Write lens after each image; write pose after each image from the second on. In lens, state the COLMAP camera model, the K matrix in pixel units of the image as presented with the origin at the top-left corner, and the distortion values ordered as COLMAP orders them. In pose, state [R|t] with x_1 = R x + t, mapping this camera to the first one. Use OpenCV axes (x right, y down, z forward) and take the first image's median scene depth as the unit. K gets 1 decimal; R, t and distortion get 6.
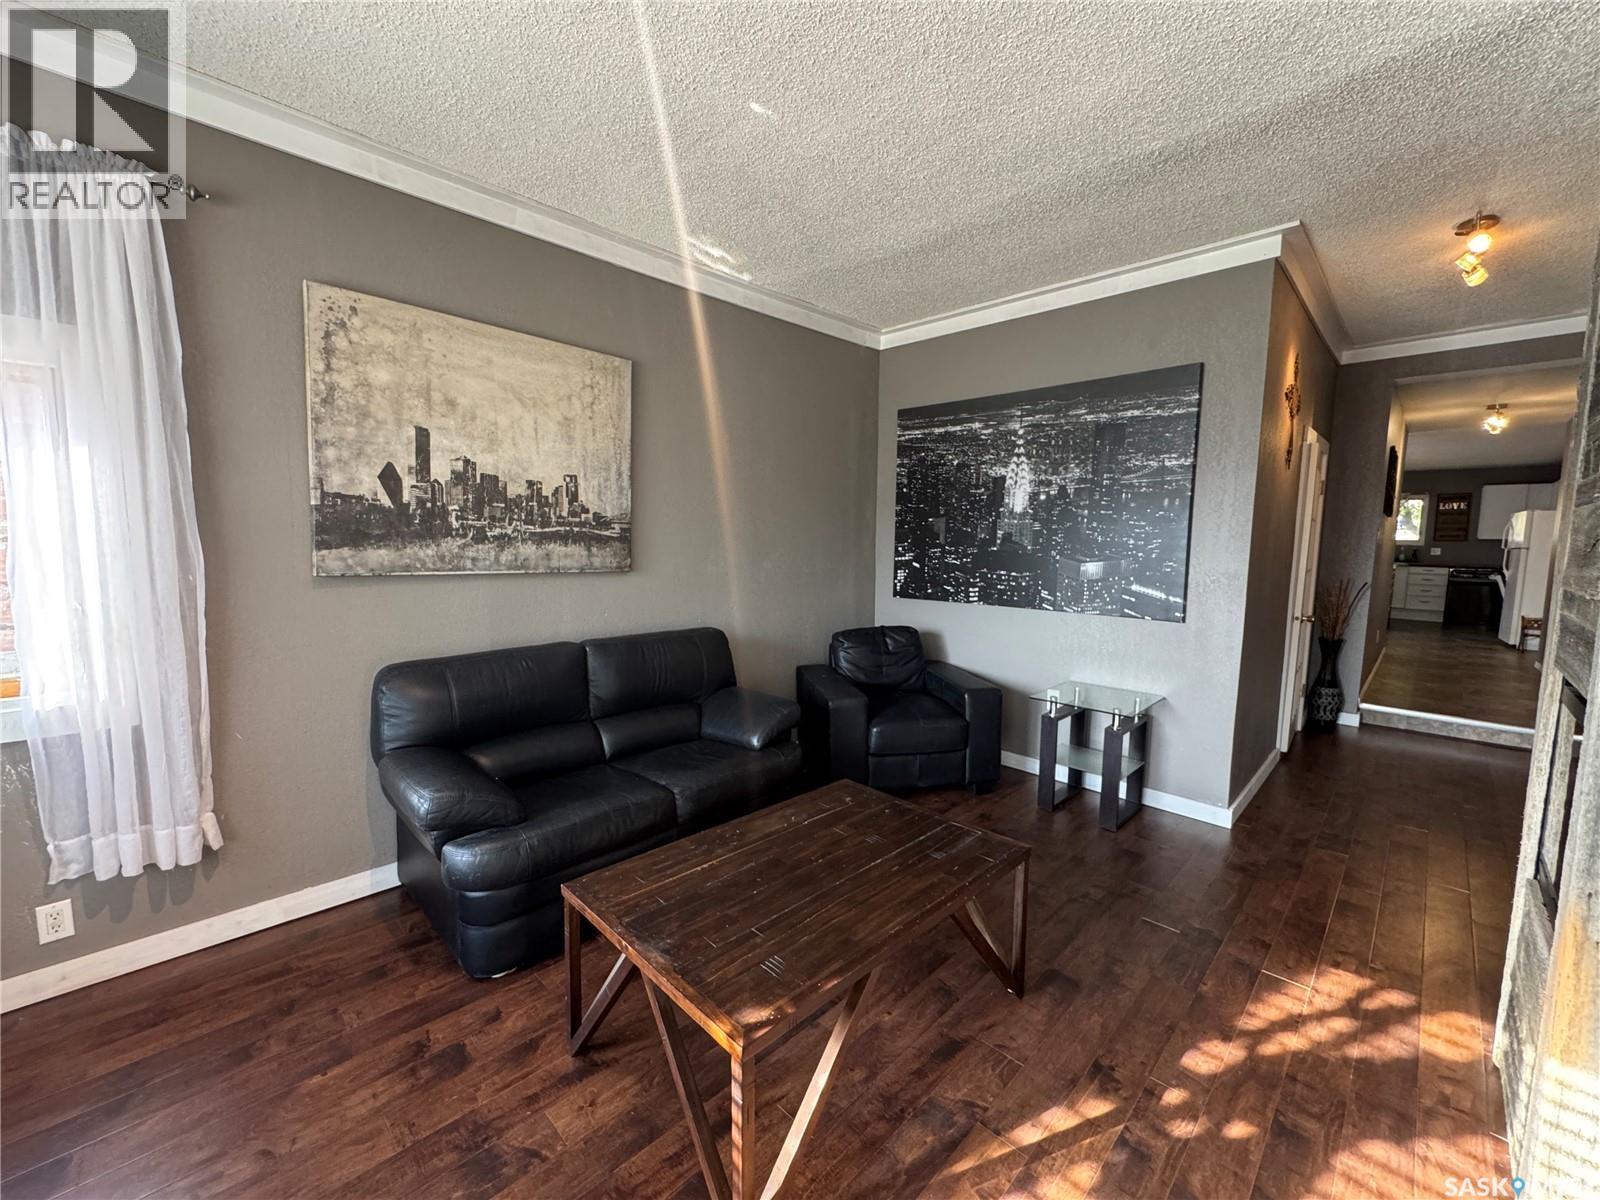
lens RADIAL K [[640.5, 0, 796.0], [0, 640.5, 603.5], [0, 0, 1]] dist [-0.005540, -0.000069]
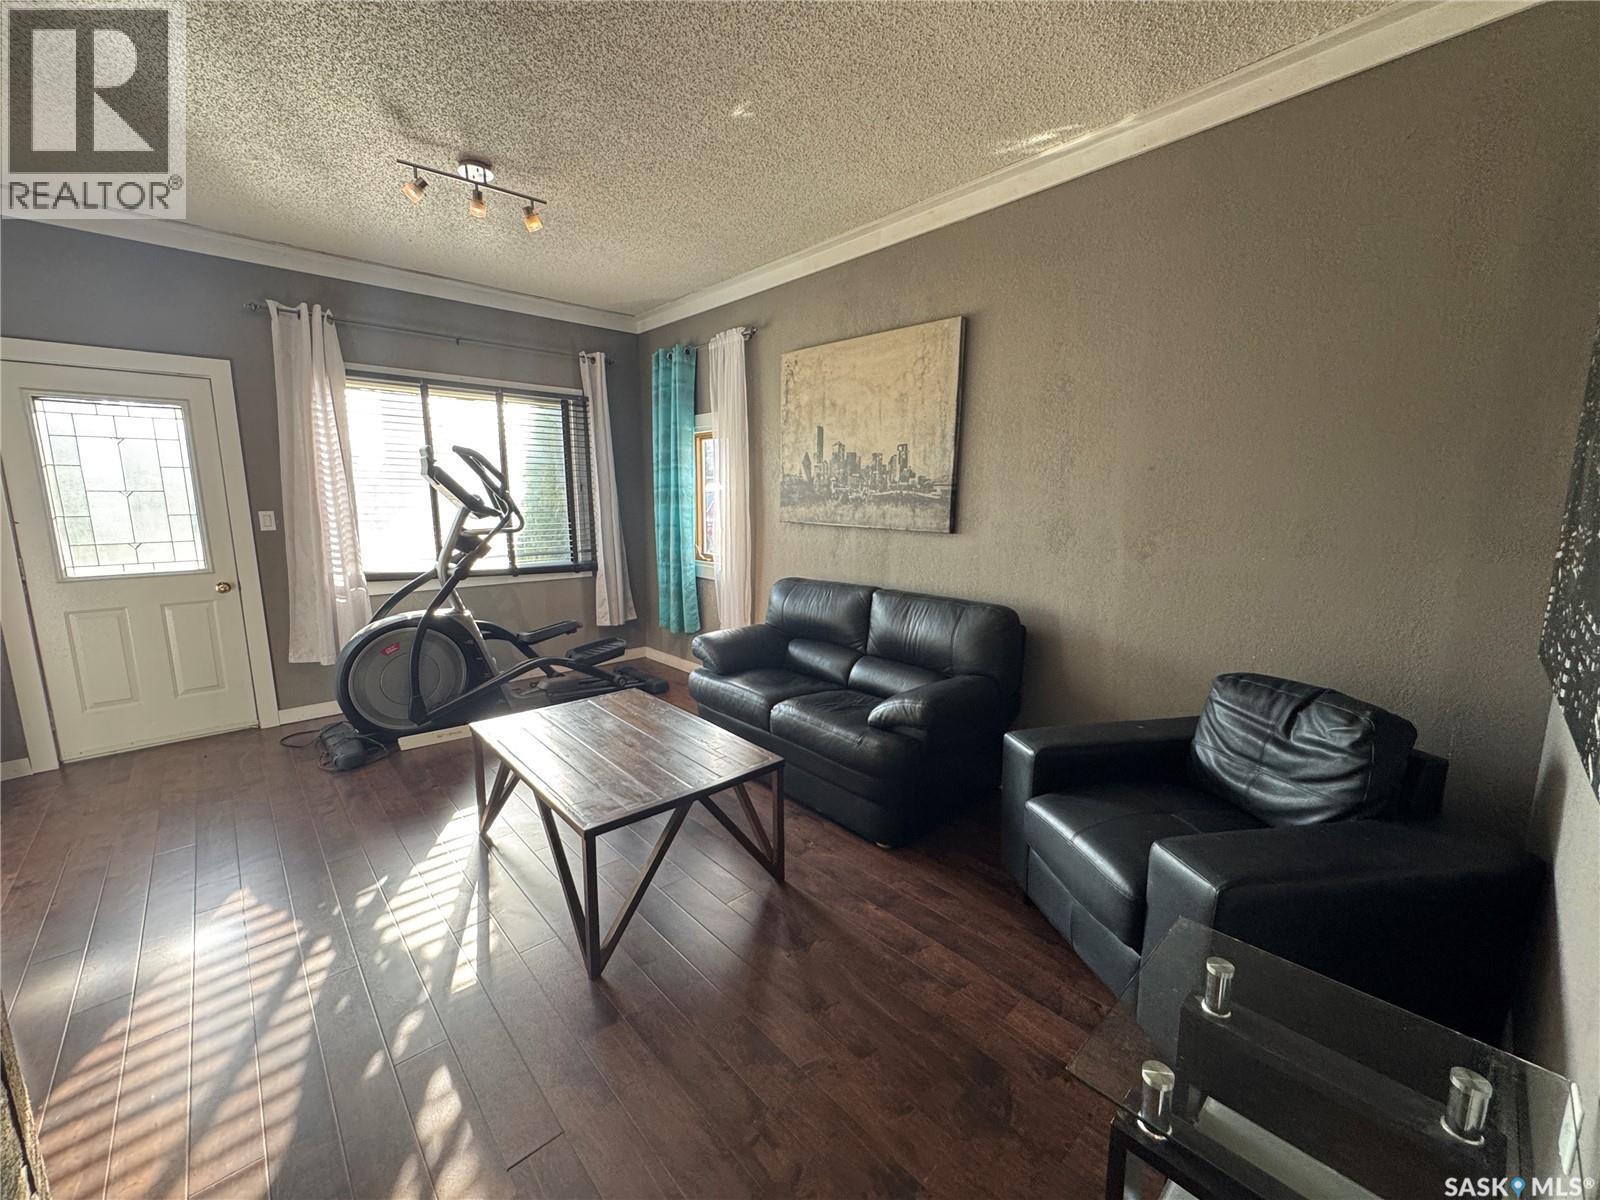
lens RADIAL K [[640.5, 0, 796.0], [0, 640.5, 603.5], [0, 0, 1]] dist [-0.005540, -0.000069]
pose [[-0.045372, 0.155599, -0.986778, 0.844795], [-0.103068, 0.981794, 0.159552, -0.086875], [0.993639, 0.108944, -0.028508, 0.896262]]
